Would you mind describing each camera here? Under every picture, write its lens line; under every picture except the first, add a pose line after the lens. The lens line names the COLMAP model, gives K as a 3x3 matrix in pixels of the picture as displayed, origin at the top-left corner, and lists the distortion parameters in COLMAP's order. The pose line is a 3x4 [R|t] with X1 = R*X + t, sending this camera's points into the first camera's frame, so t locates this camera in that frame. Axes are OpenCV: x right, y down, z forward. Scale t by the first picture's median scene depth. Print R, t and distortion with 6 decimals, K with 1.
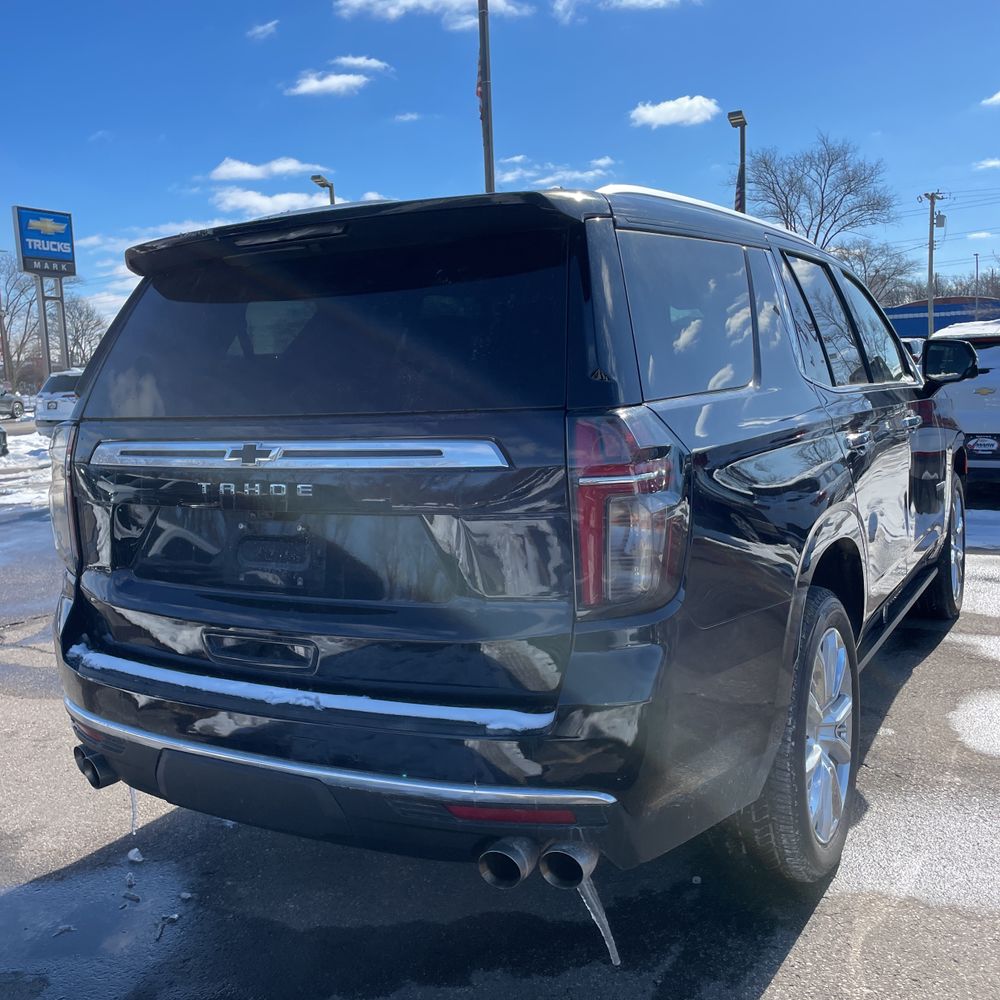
lens RADIAL K [[988.3, 0, 487.9], [0, 988.3, 487.1], [0, 0, 1]] dist [0.117486, -0.139096]
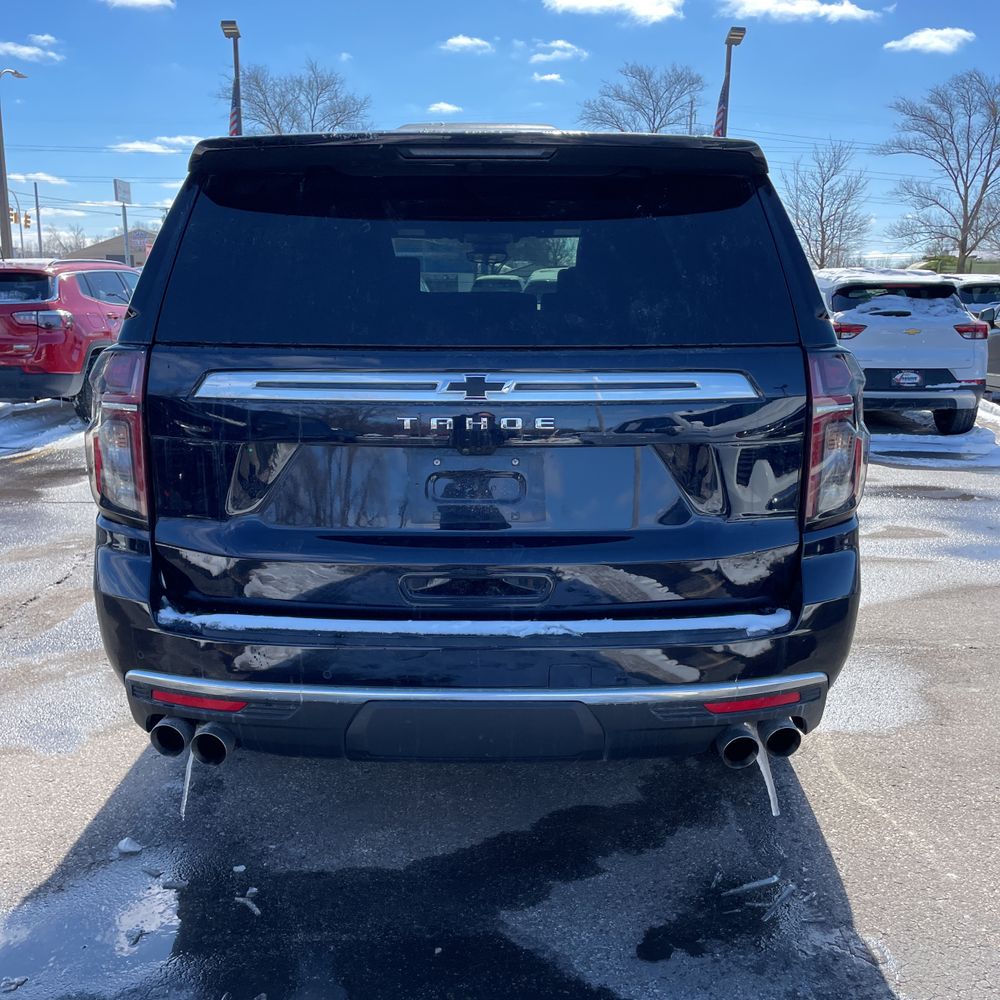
lens RADIAL K [[1002.6, 0, 484.9], [0, 1002.6, 503.3], [0, 0, 1]] dist [0.116084, -0.167921]
pose [[0.867884, -0.057314, 0.493450, -0.704298], [0.014800, 0.995864, 0.089639, -0.007893], [-0.496547, -0.070493, 0.865142, 0.143812]]
